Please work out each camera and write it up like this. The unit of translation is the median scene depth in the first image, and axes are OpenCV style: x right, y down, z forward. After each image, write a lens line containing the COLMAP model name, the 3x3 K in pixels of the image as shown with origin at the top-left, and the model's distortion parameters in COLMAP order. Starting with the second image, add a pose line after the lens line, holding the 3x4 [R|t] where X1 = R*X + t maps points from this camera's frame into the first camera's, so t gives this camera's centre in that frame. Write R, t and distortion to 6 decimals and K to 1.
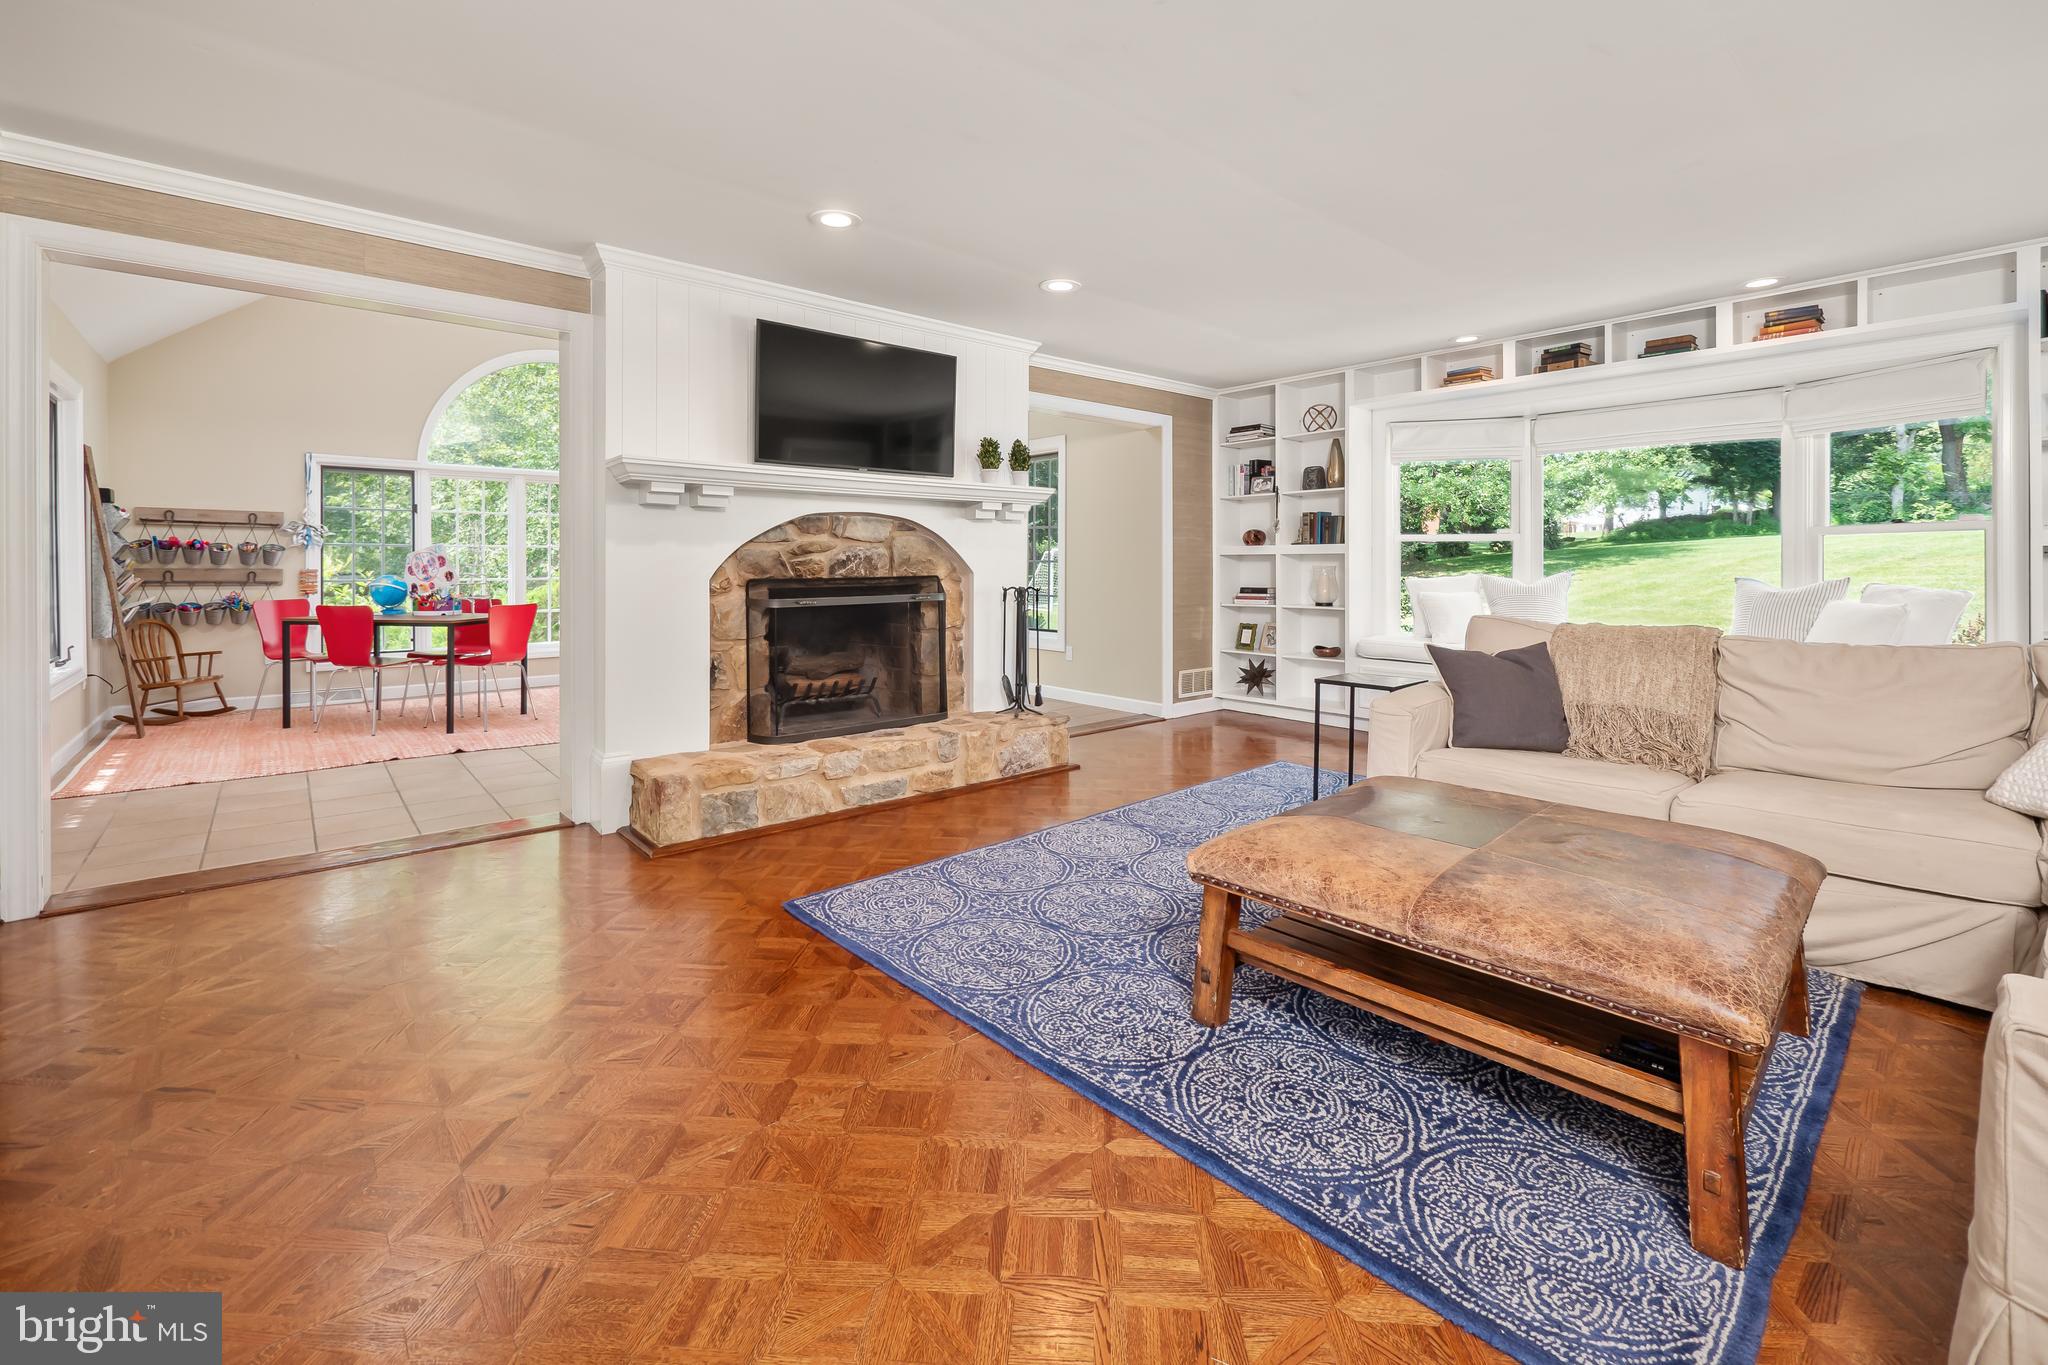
lens RADIAL K [[866.0, 0, 1017.5], [0, 866.0, 579.9], [0, 0, 1]] dist [0.002187, 0.000047]
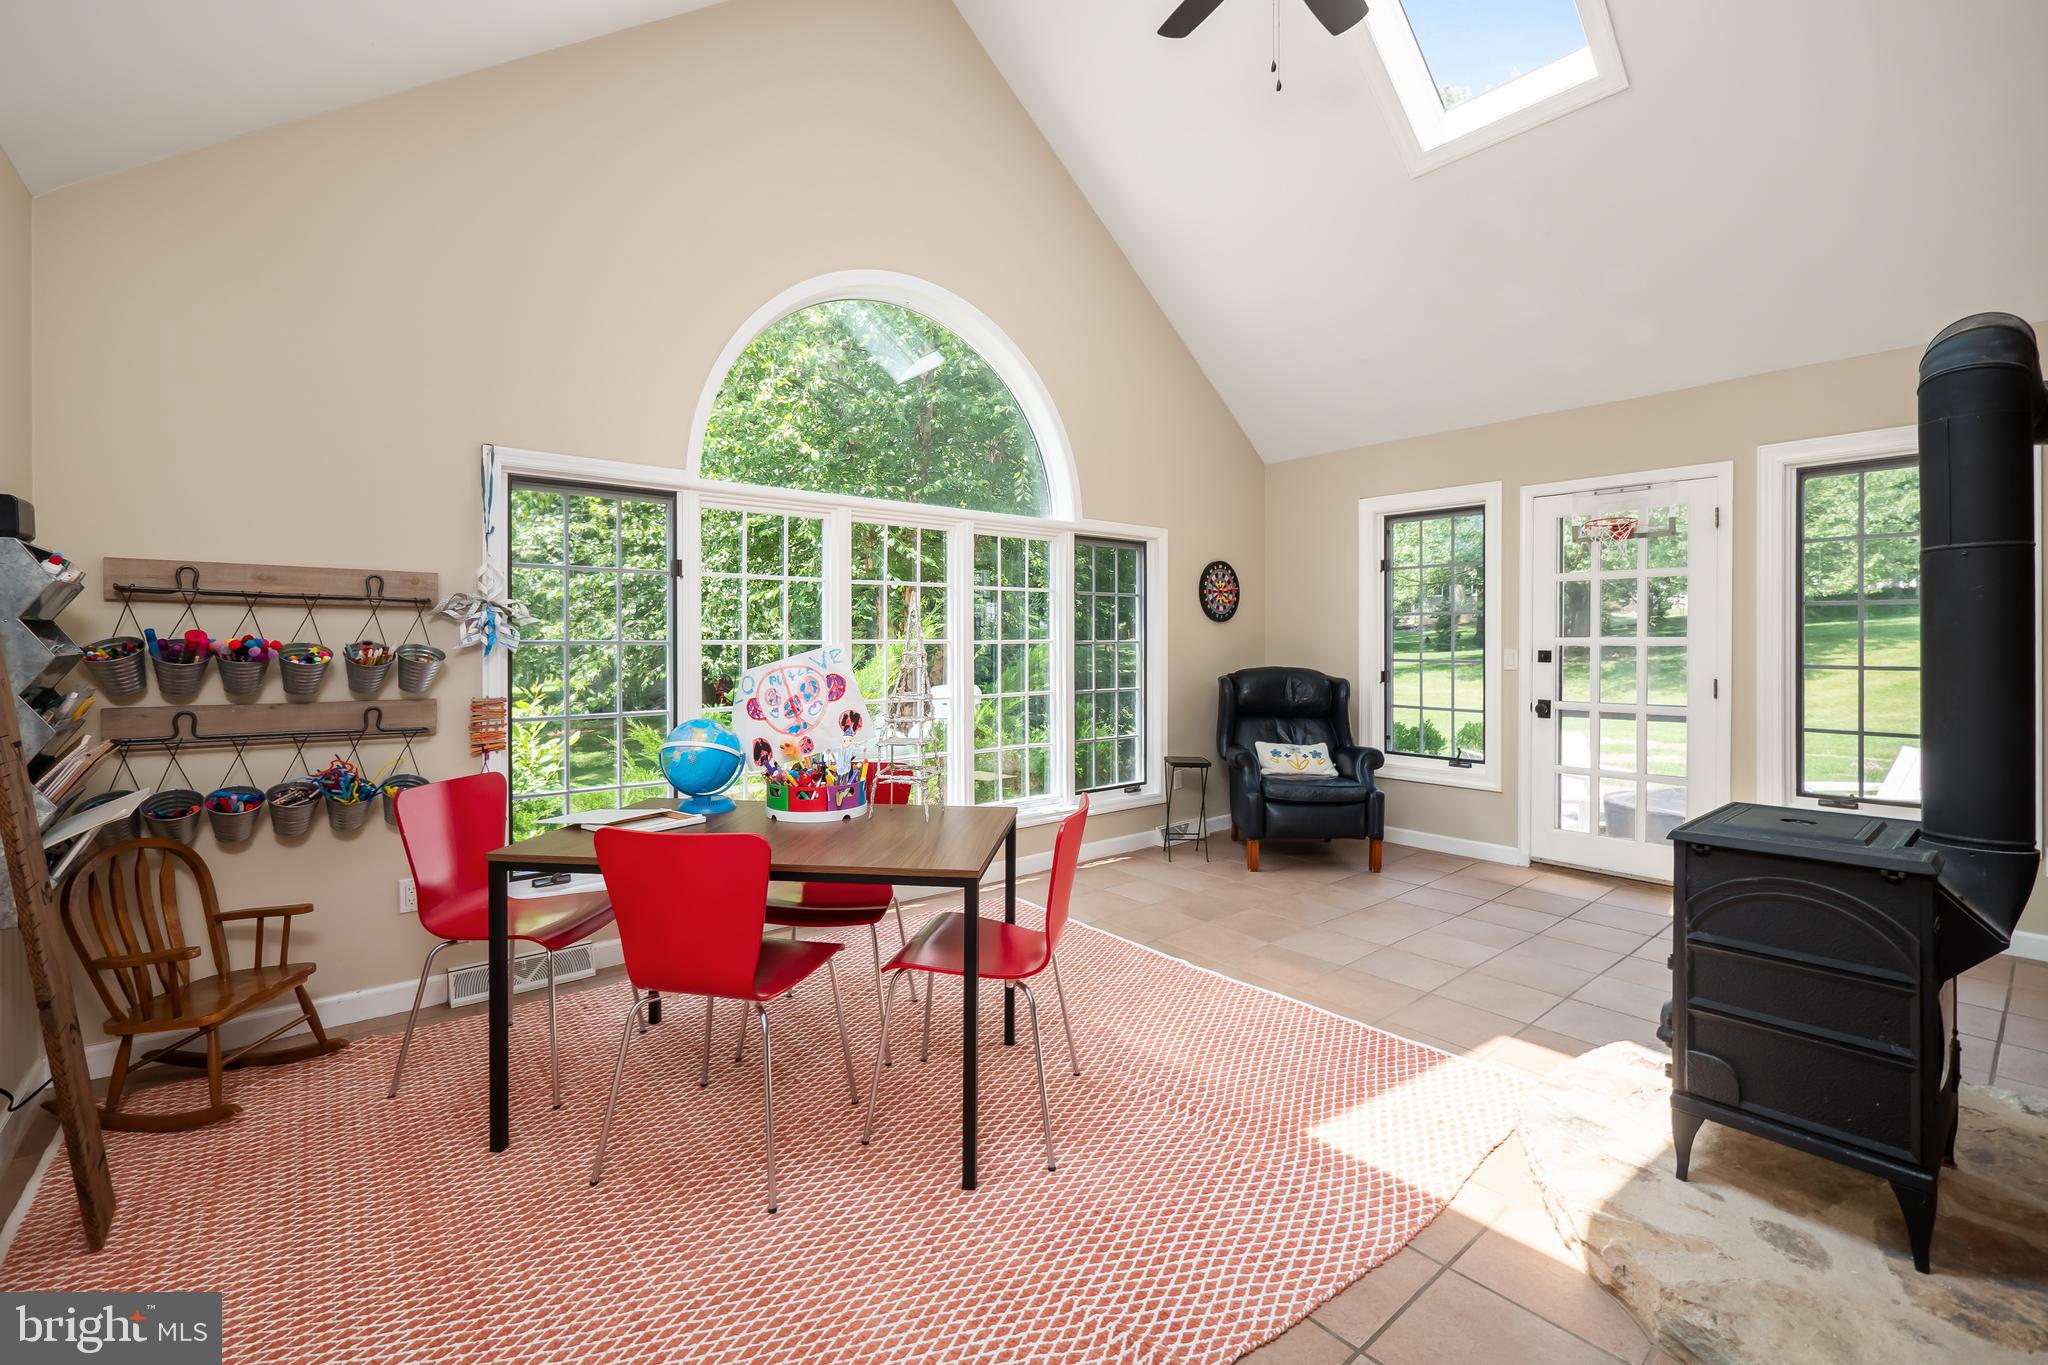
lens RADIAL K [[866.0, 0, 1024.9], [0, 866.0, 662.8], [0, 0, 1]] dist [0.002187, 0.000047]
pose [[0.999740, -0.003109, -0.022587, -0.562168], [0.003139, 0.999994, 0.001318, -0.033029], [0.022583, -0.001388, 0.999744, 0.588415]]
